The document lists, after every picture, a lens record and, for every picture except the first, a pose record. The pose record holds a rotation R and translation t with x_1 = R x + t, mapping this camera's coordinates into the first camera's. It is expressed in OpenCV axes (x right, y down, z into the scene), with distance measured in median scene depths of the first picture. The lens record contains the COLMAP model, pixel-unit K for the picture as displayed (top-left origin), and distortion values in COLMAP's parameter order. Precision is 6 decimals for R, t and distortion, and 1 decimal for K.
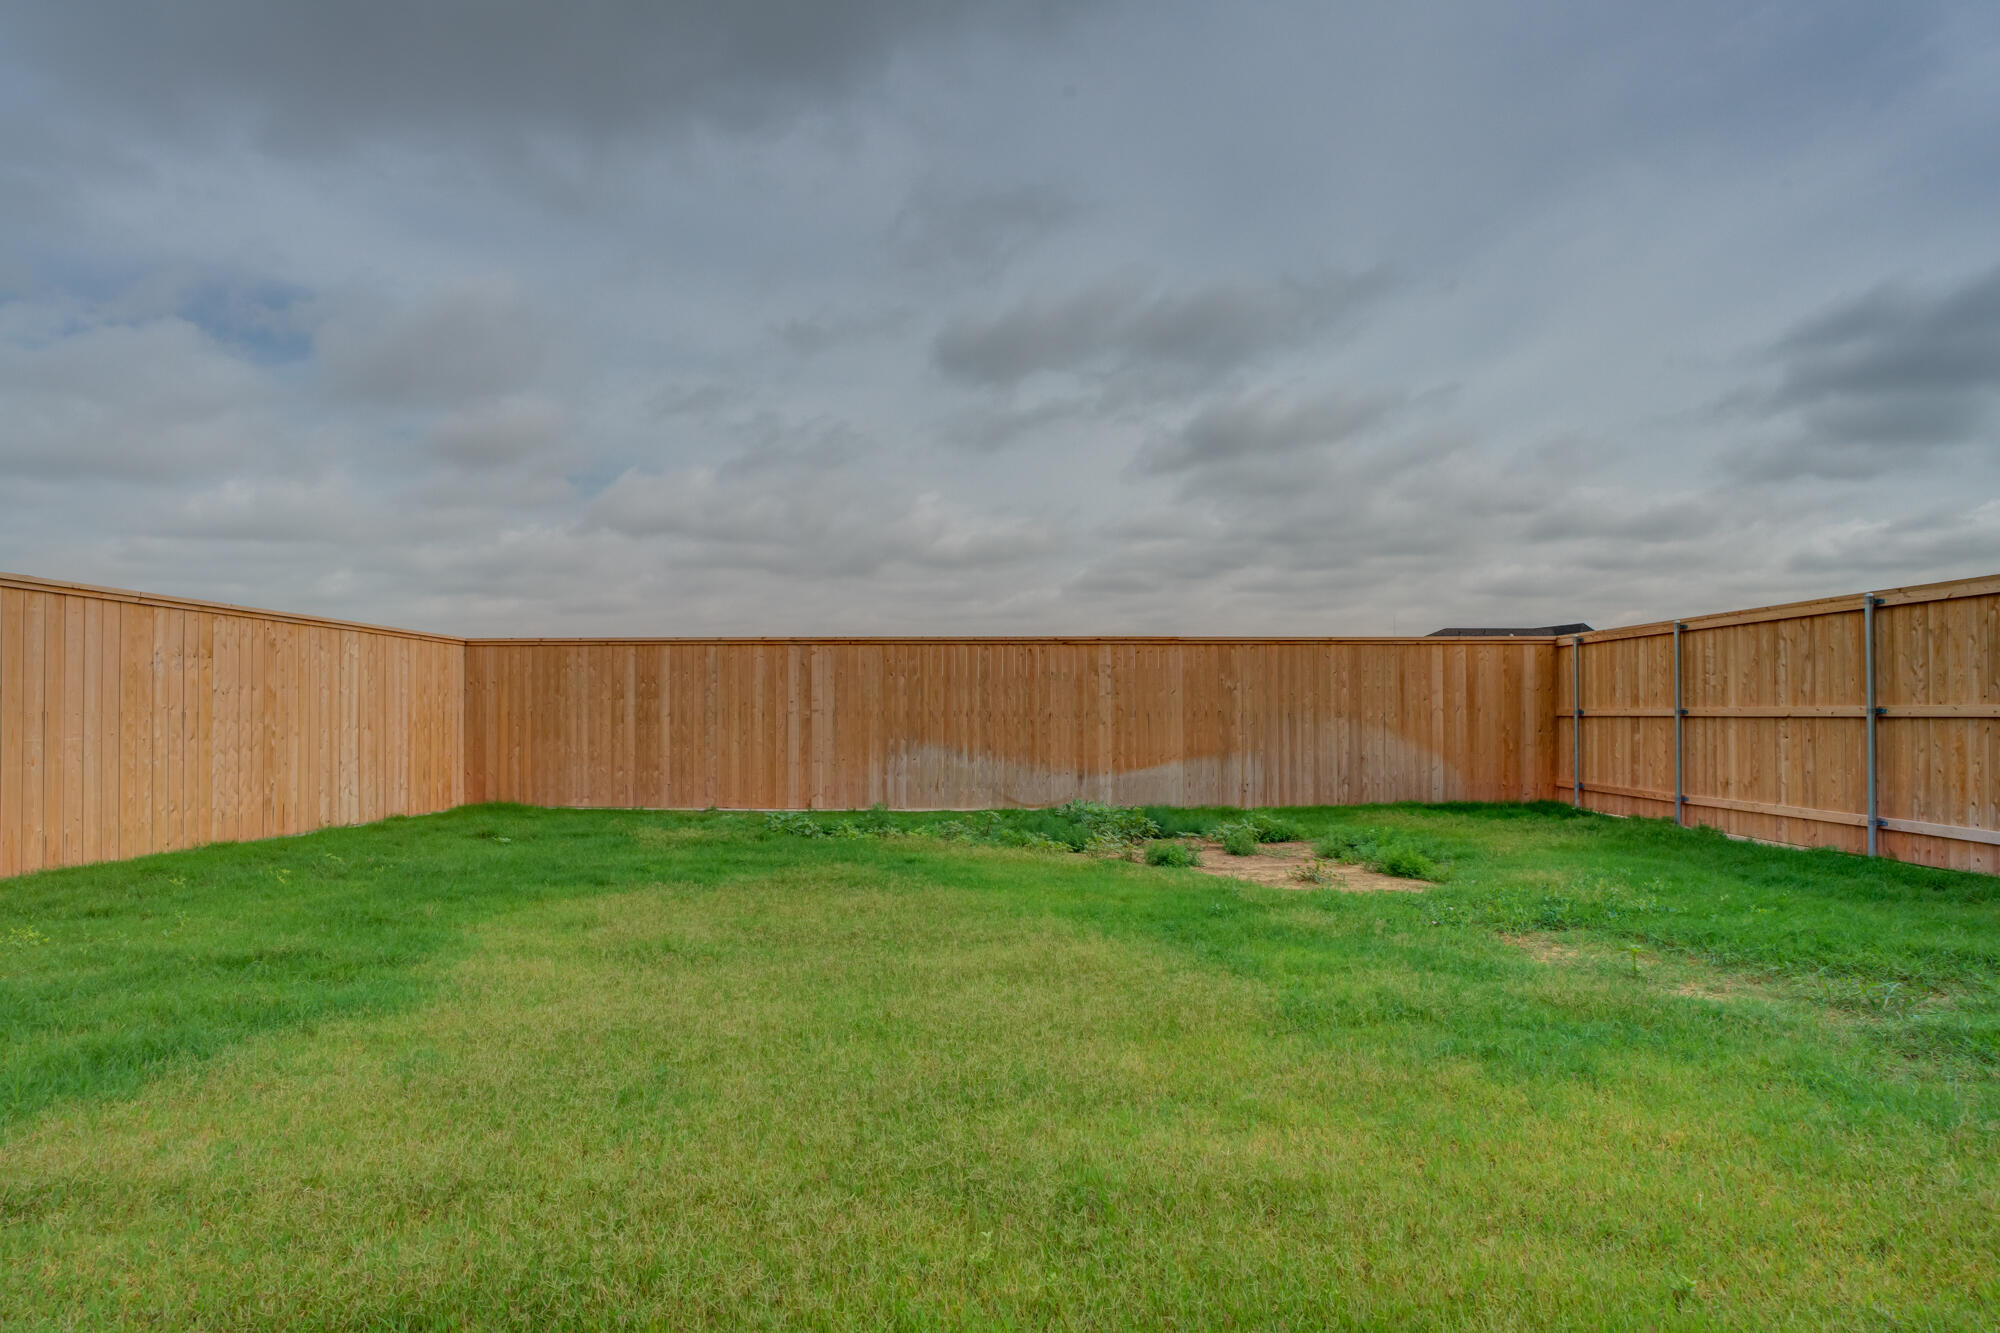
lens RADIAL K [[957.1, 0, 1004.1], [0, 957.1, 679.4], [0, 0, 1]] dist [-0.052835, 0.000191]
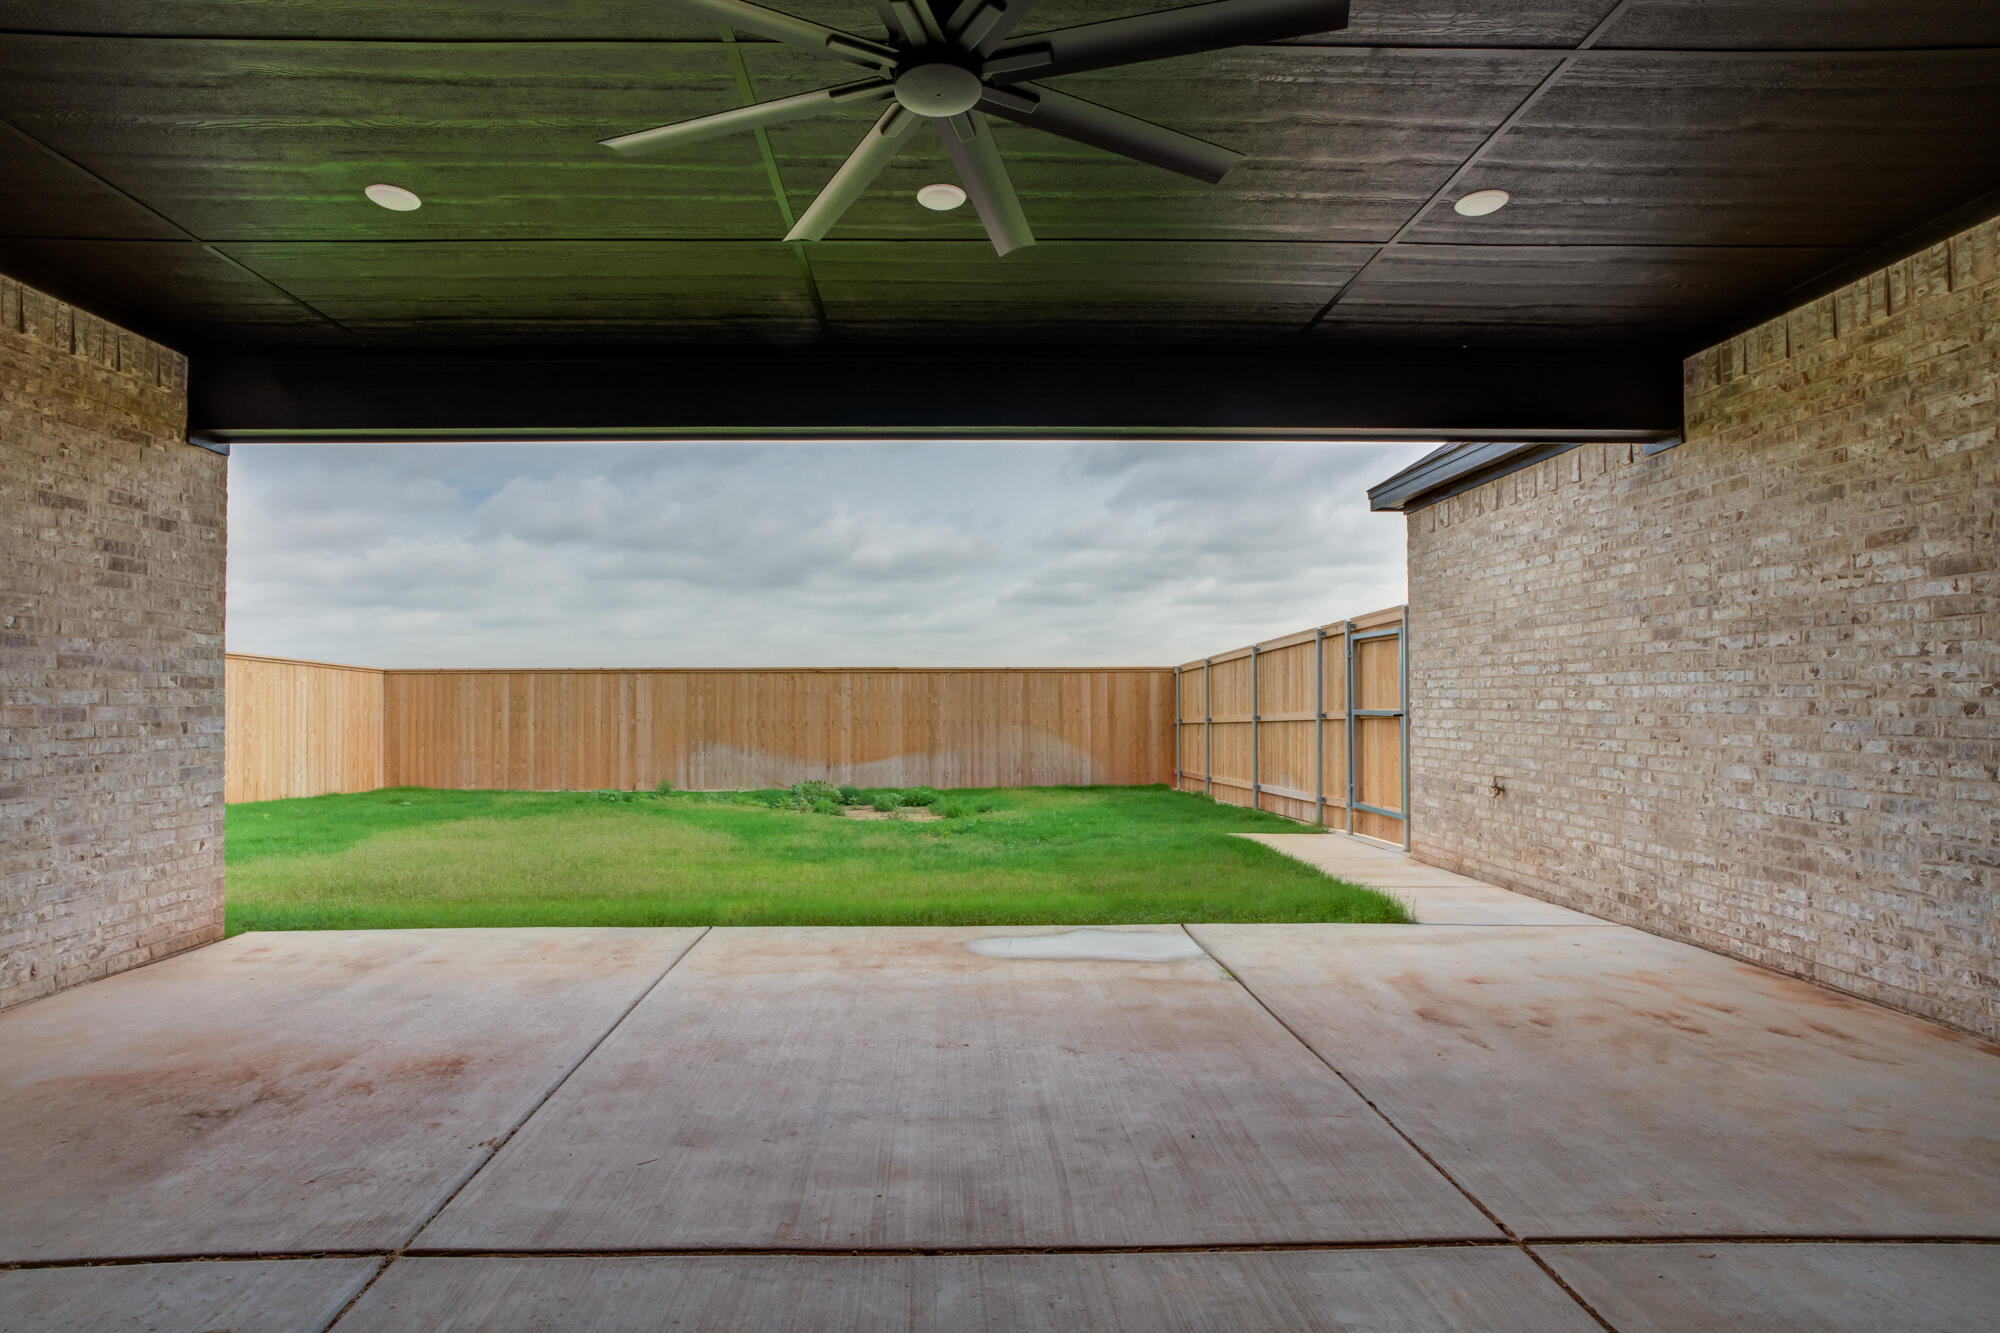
lens RADIAL K [[989.0, 0, 1002.7], [0, 989.0, 693.9], [0, 0, 1]] dist [-0.036885, 0.000709]
pose [[0.999527, -0.001030, 0.030725, 0.291941], [0.001095, 0.999997, -0.002118, -0.002334], [-0.030722, 0.002151, 0.999526, -0.460697]]
